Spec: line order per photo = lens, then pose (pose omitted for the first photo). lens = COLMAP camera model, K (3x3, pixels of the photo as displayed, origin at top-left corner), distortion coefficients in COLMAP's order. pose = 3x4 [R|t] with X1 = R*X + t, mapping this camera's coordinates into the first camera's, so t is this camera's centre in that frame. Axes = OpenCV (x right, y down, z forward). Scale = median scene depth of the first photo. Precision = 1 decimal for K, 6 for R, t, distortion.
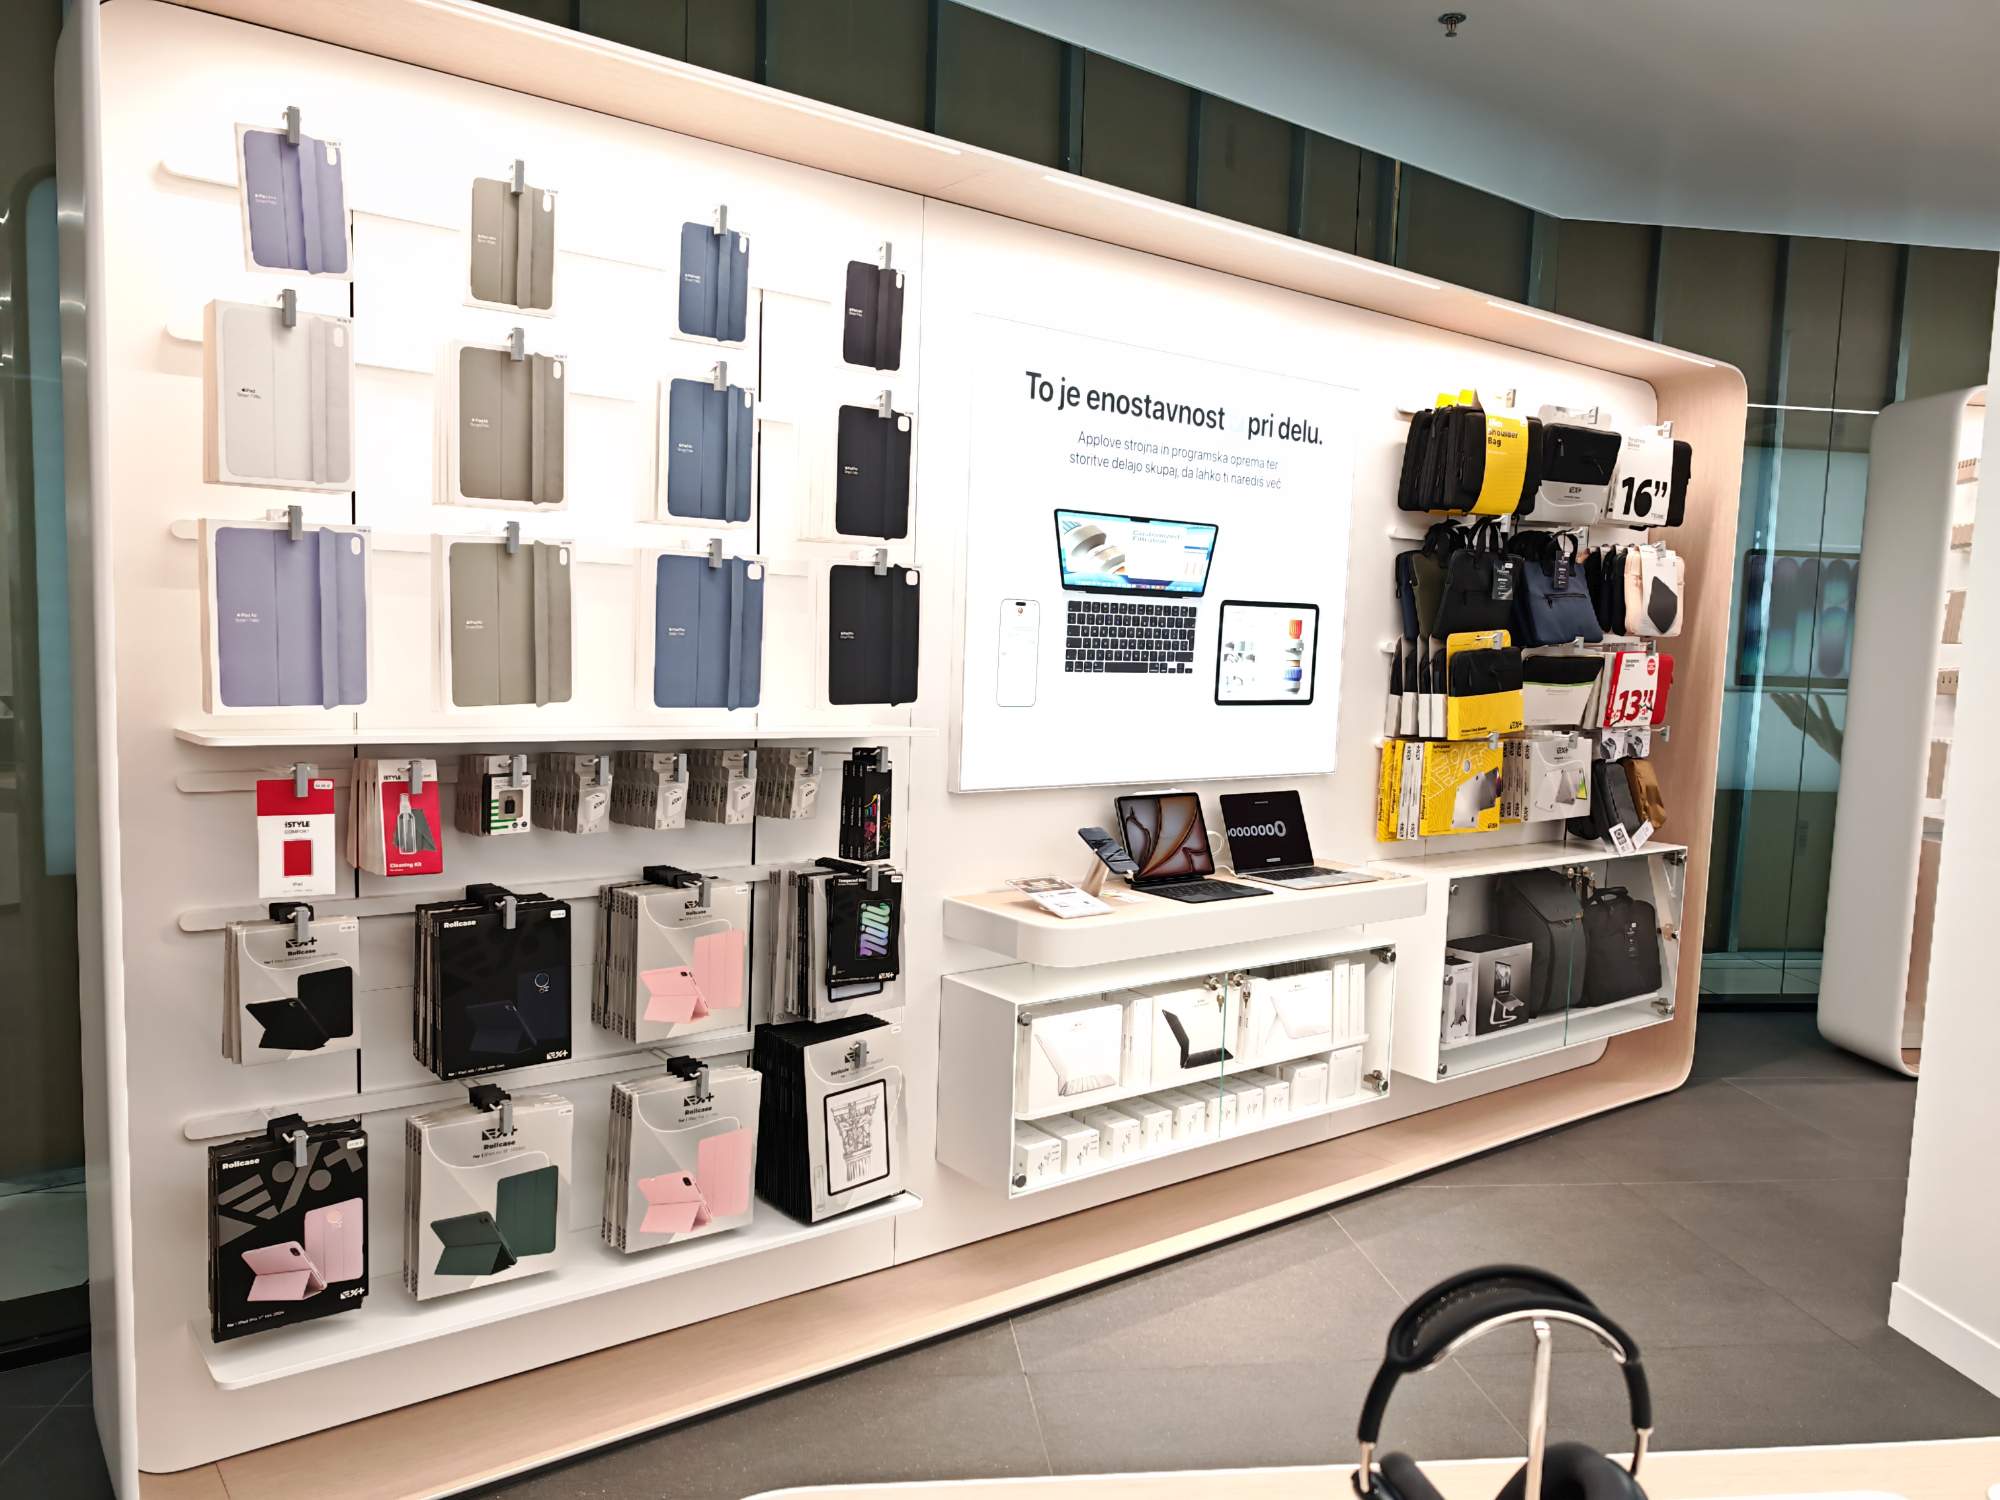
lens RADIAL K [[1459.7, 0, 1000.0], [0, 1459.7, 750.0], [0, 0, 1]] dist [0.000609, -0.024350]
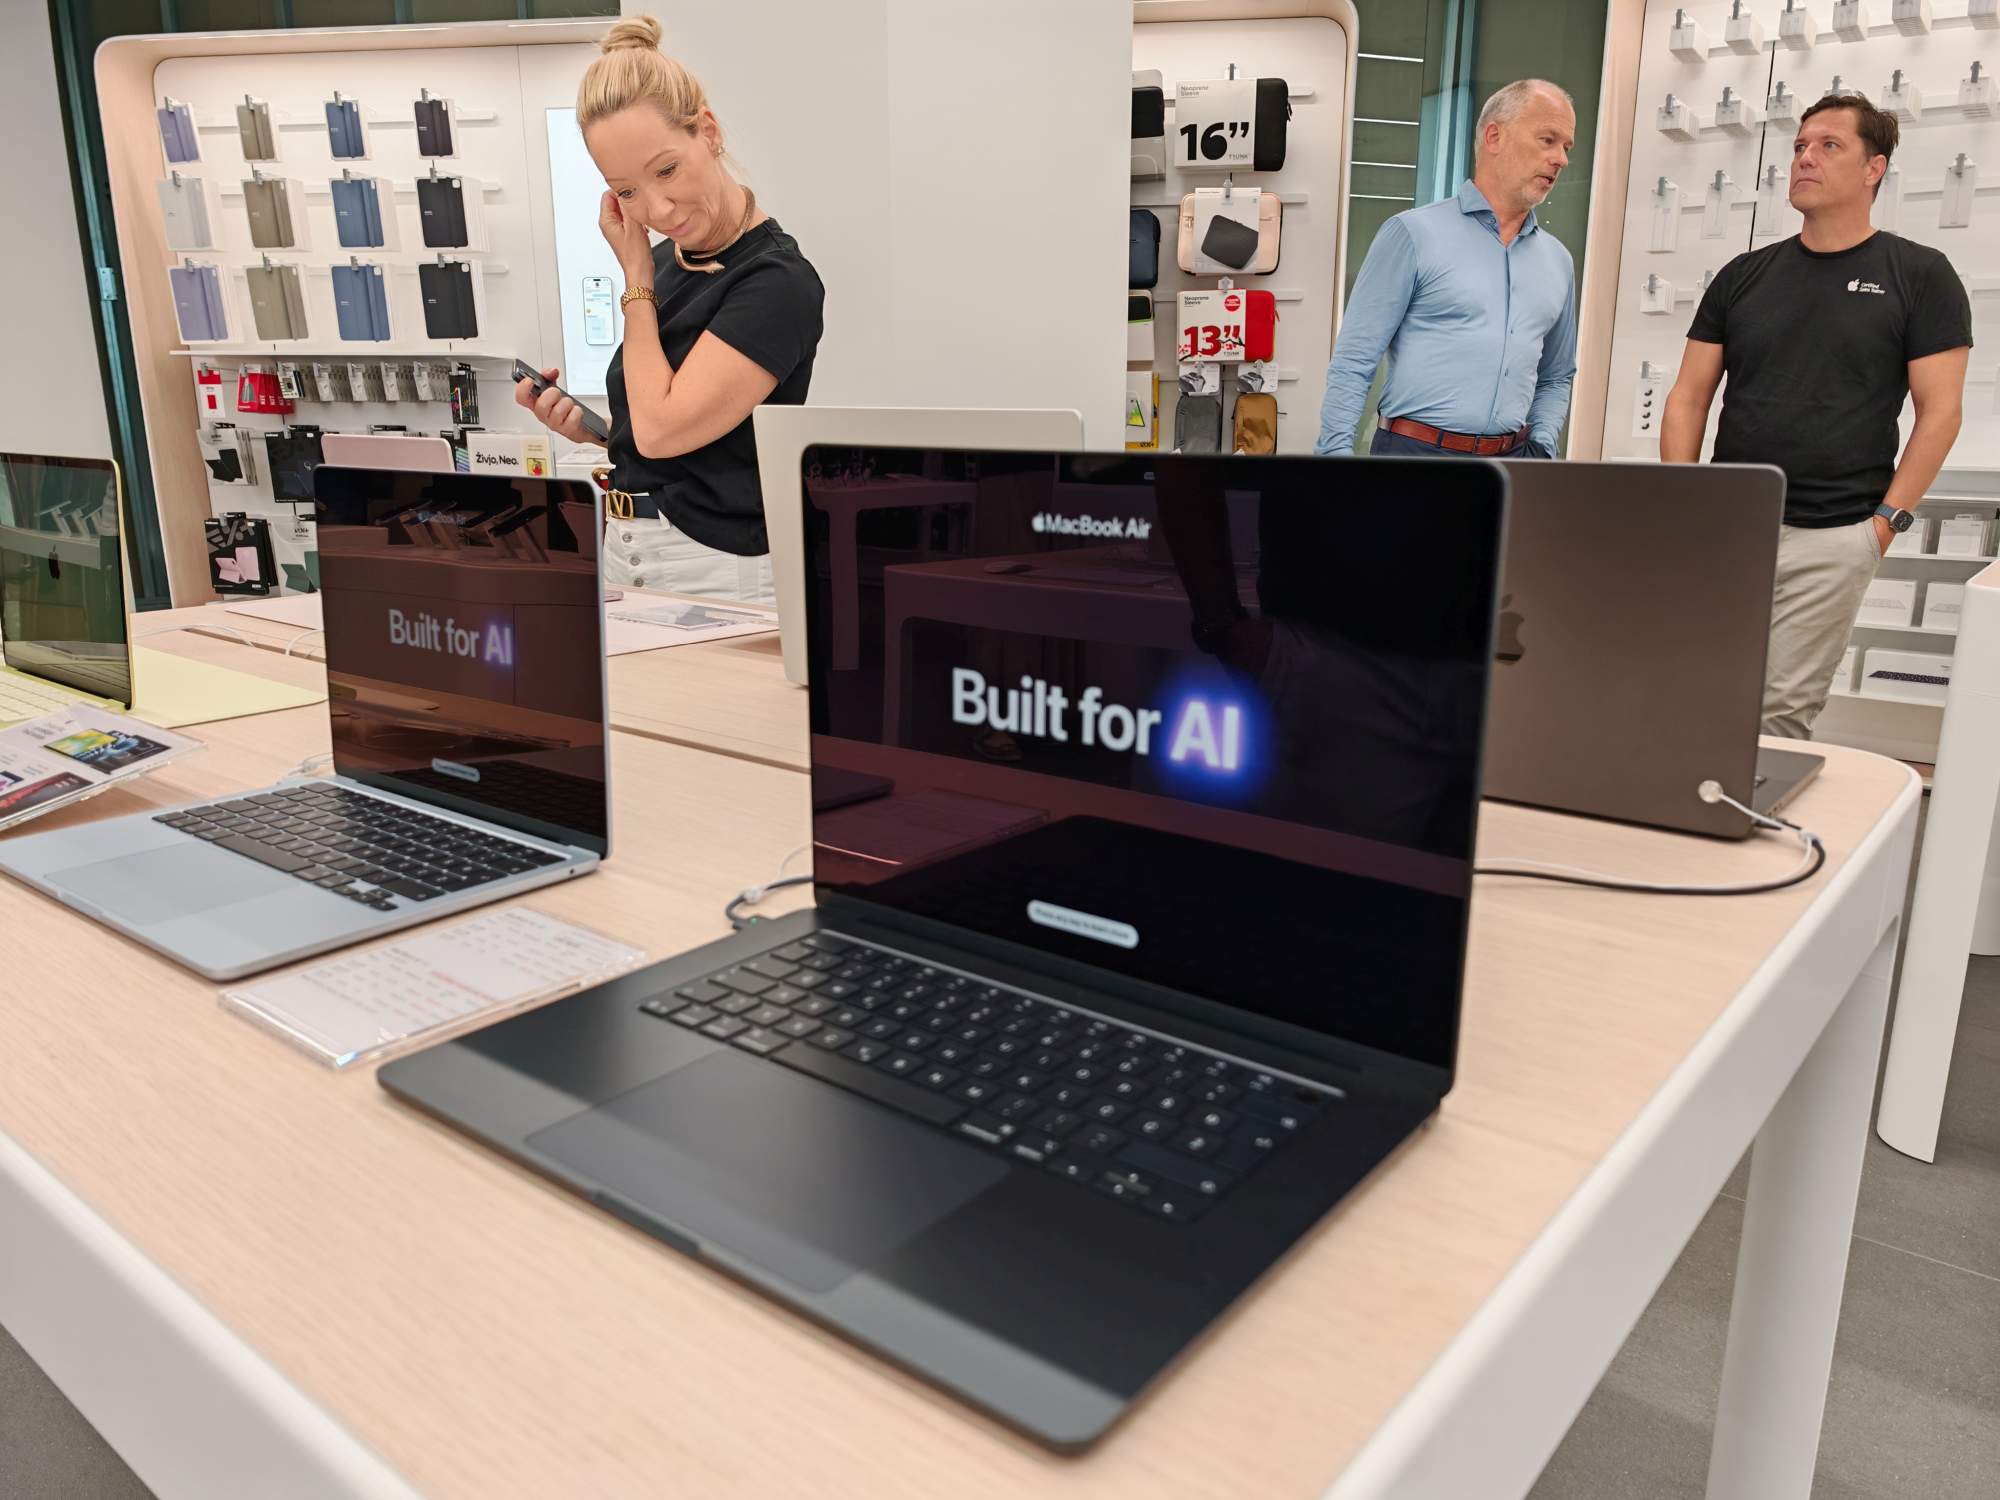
lens RADIAL K [[1459.7, 0, 1000.0], [0, 1459.7, 750.0], [0, 0, 1]] dist [0.000609, -0.024350]
pose [[0.683039, 0.145185, -0.715807, 2.044247], [-0.039231, 0.985922, 0.162537, 0.178265], [0.729328, -0.082937, 0.679119, 0.196123]]
